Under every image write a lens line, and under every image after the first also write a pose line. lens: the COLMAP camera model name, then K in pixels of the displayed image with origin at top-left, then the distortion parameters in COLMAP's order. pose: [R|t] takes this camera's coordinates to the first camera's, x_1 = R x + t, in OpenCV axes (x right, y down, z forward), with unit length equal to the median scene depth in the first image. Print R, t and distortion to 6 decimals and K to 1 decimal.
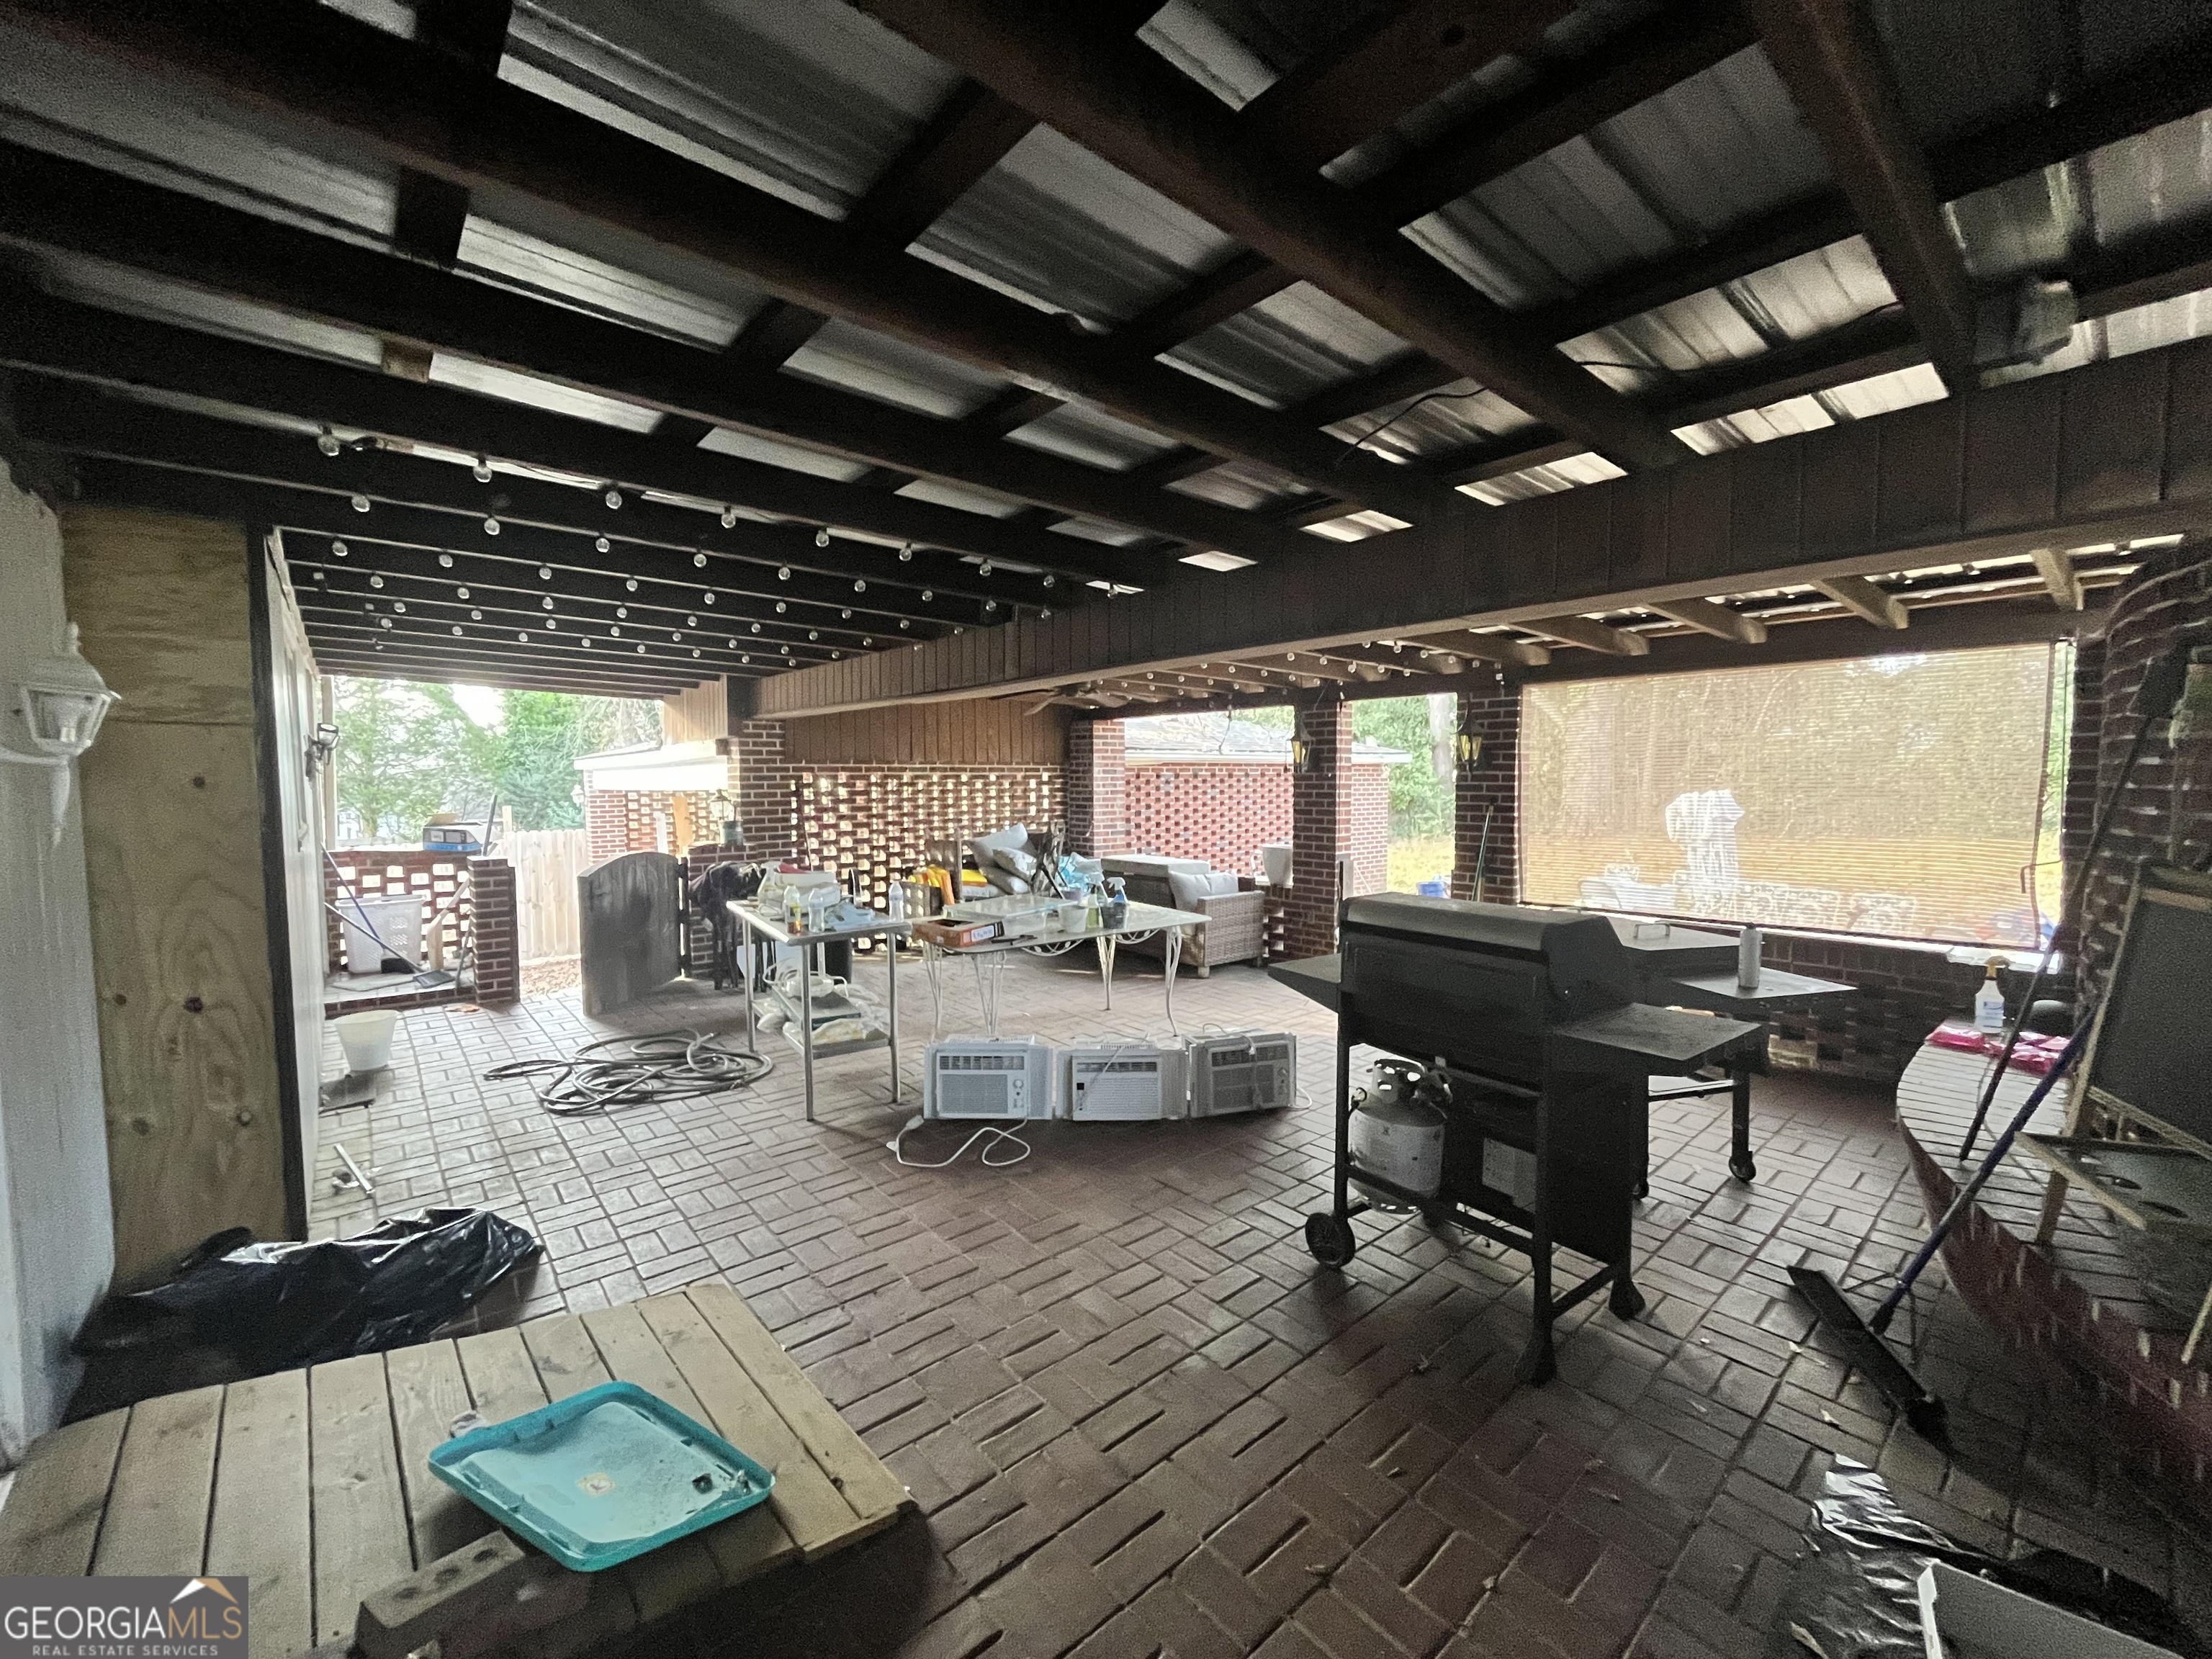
lens RADIAL K [[889.3, 0, 1106.0], [0, 889.3, 829.5], [0, 0, 1]] dist [-0.000606, 0.000313]
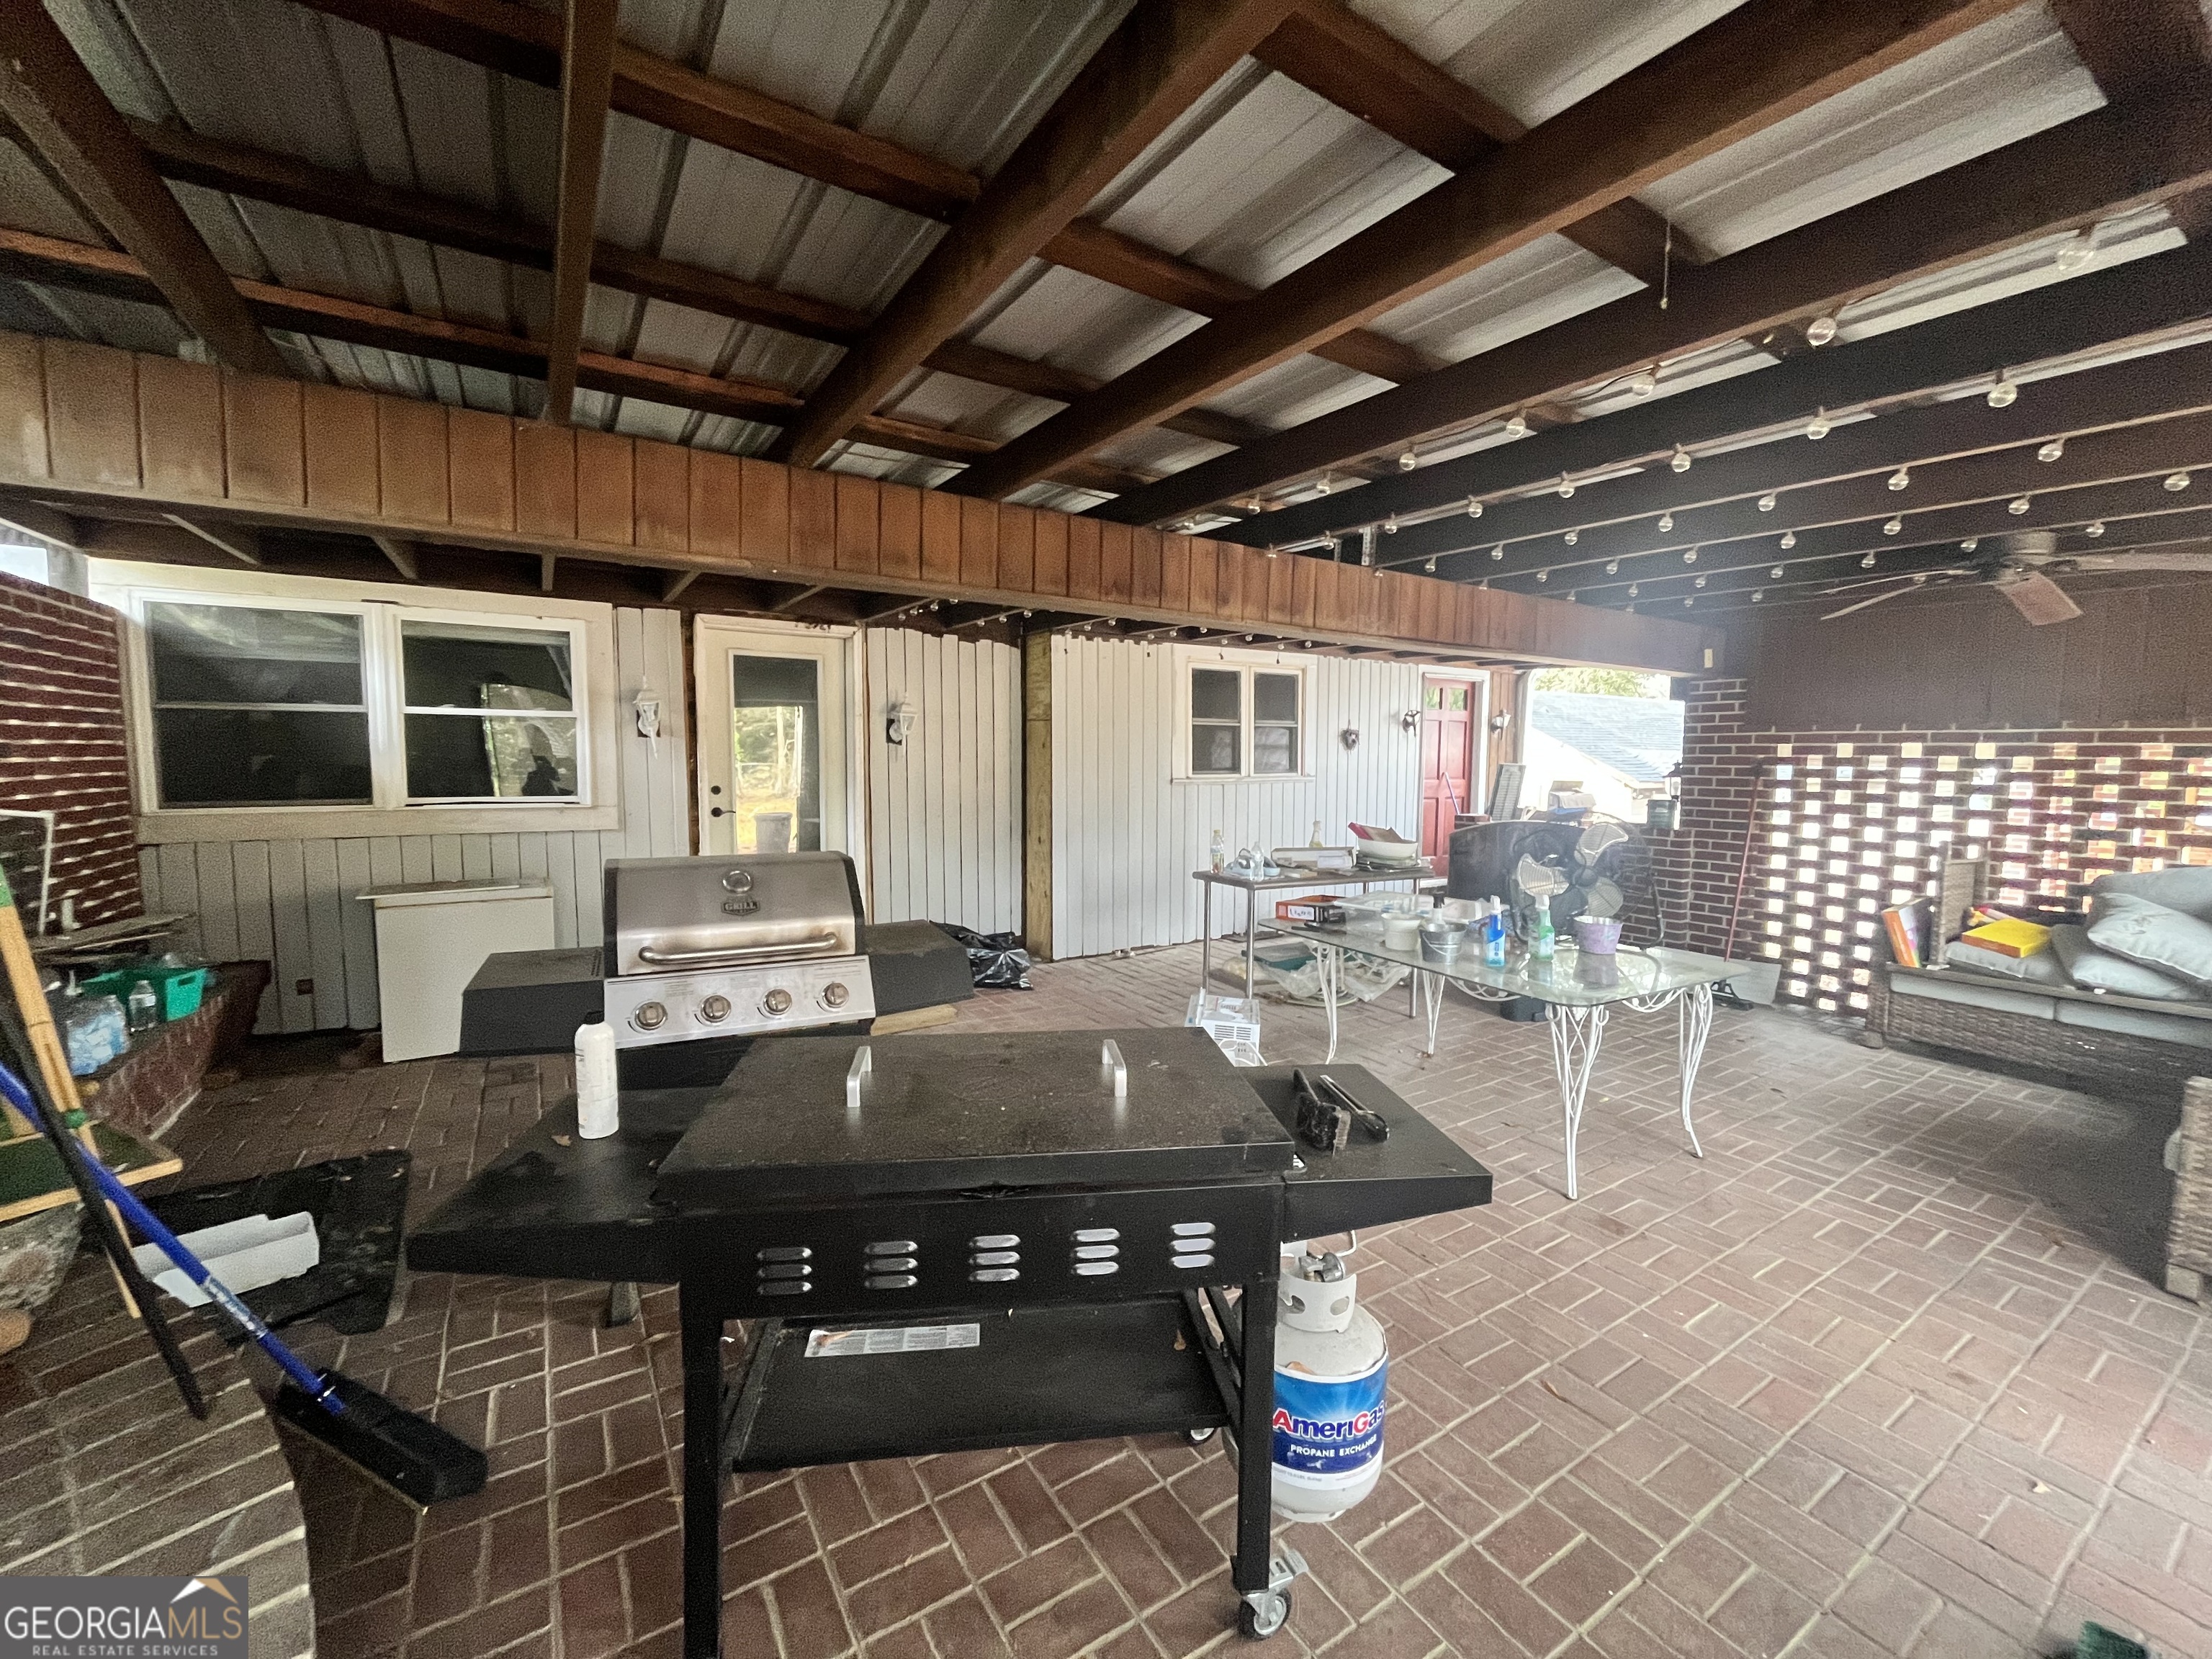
lens RADIAL K [[889.3, 0, 1106.0], [0, 889.3, 829.5], [0, 0, 1]] dist [-0.000606, 0.000313]
pose [[-0.169763, 0.088784, -0.981477, 0.733542], [-0.067685, 0.992531, 0.101491, -0.036837], [0.983158, 0.083661, -0.162486, 0.724800]]
